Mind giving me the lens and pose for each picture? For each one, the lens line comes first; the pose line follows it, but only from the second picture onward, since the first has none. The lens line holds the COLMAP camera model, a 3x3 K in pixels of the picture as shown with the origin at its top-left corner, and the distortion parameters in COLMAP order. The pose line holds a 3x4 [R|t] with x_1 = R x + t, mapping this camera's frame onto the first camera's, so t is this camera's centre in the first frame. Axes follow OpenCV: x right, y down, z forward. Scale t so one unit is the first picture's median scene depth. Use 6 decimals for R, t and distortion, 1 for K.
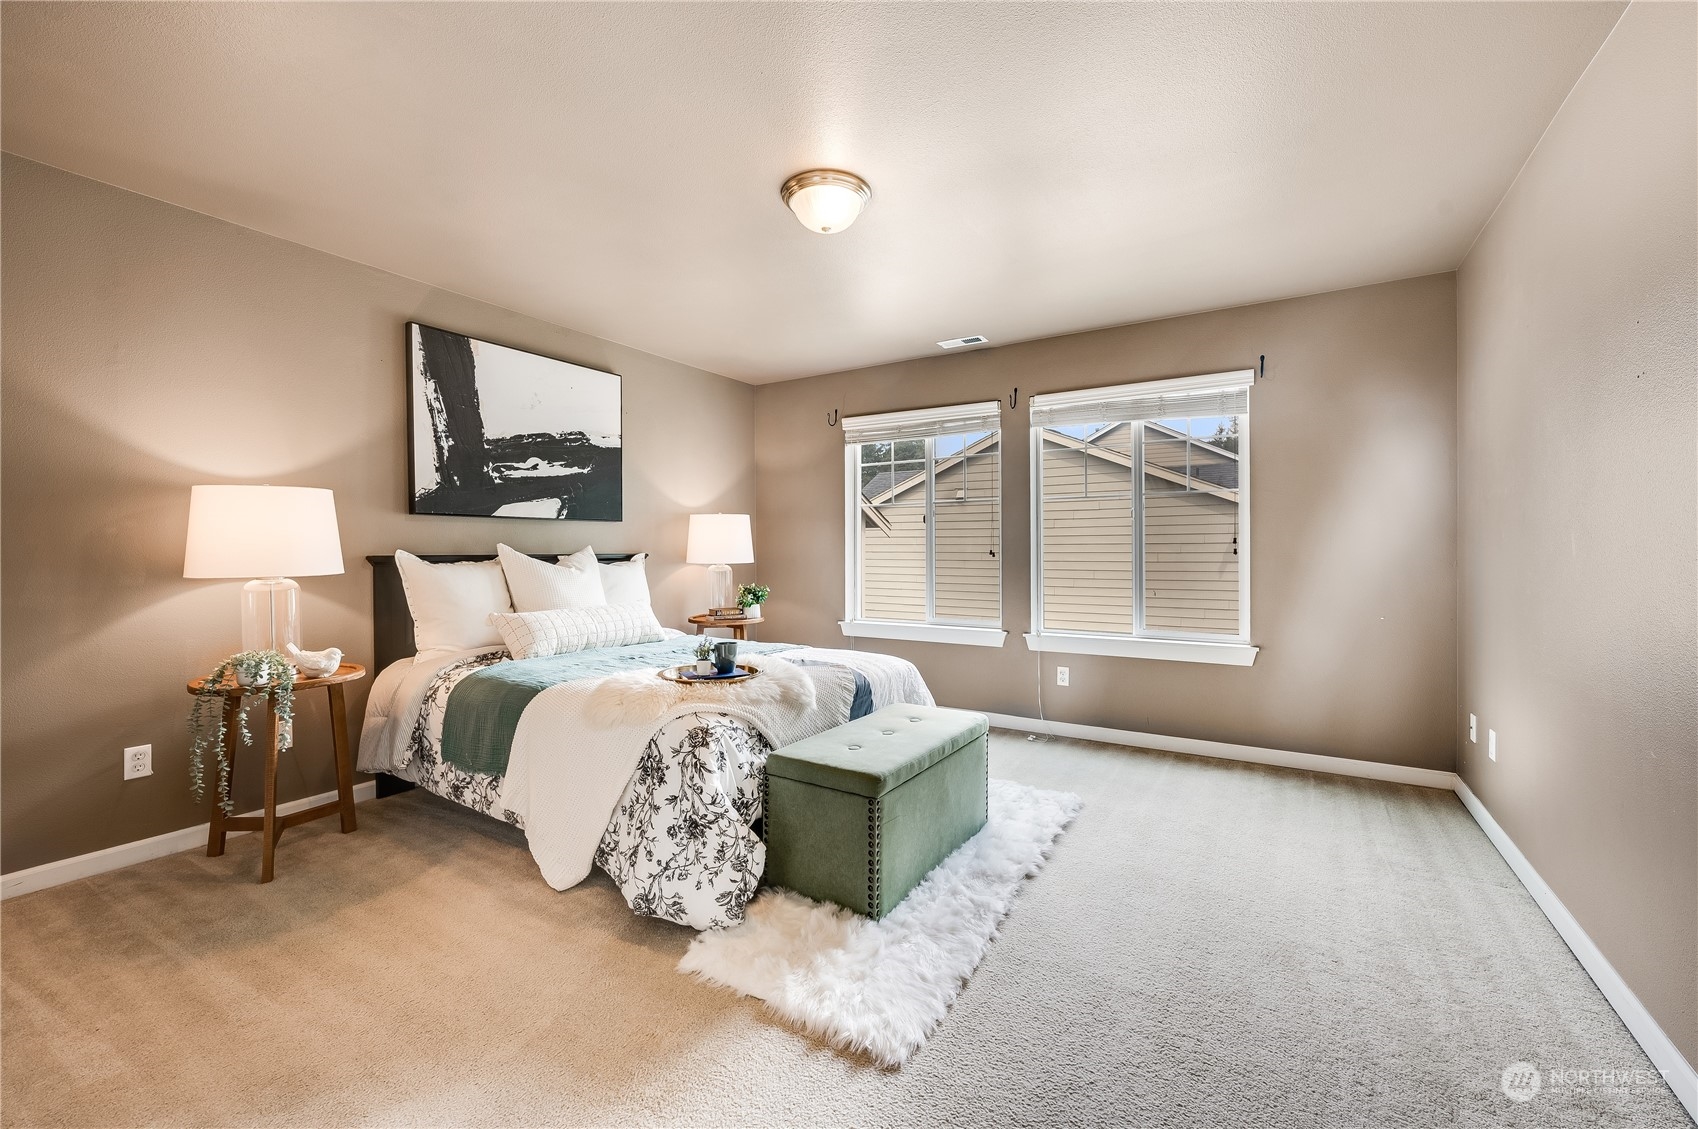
lens RADIAL K [[672.3, 0, 849.4], [0, 672.3, 559.1], [0, 0, 1]] dist [0.012076, -0.000539]
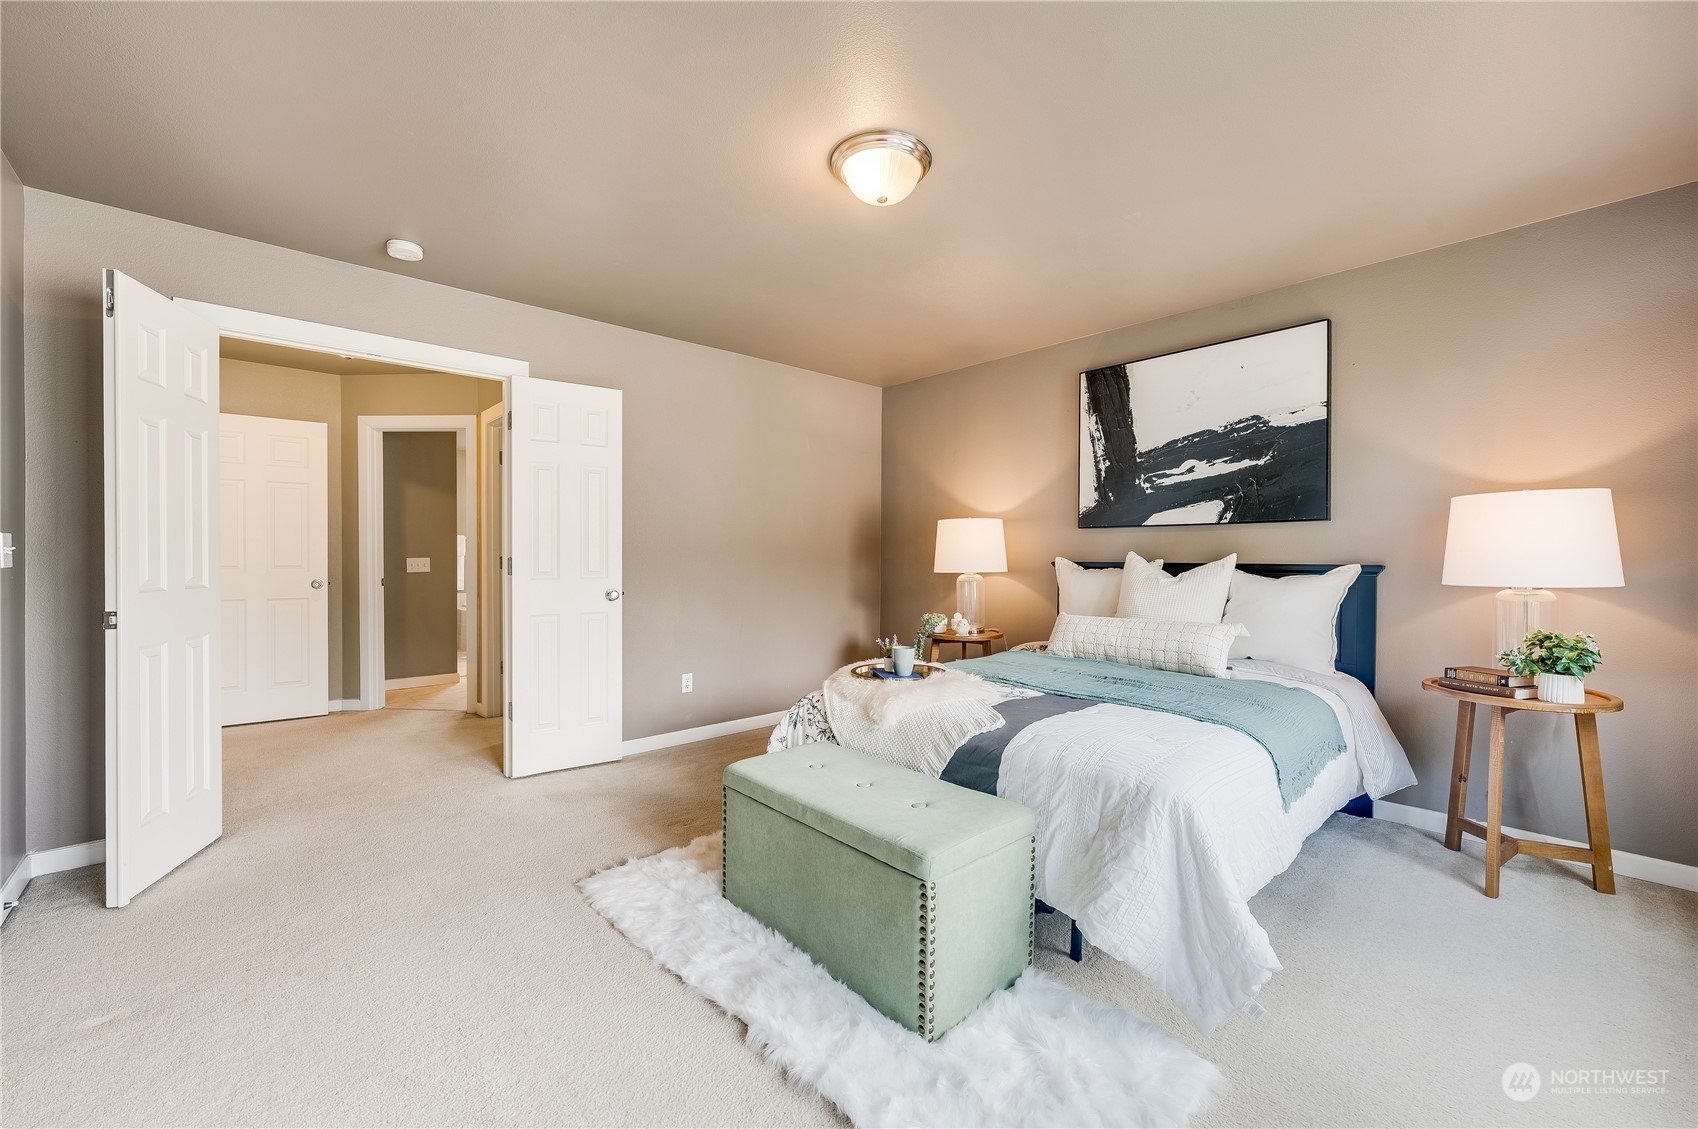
lens RADIAL K [[672.3, 0, 851.1], [0, 672.3, 559.0], [0, 0, 1]] dist [0.012076, -0.000539]
pose [[-0.262688, 0.008736, -0.964841, 0.589274], [-0.018103, 0.999738, 0.013981, -0.018326], [0.964711, 0.021139, -0.262461, 0.831138]]
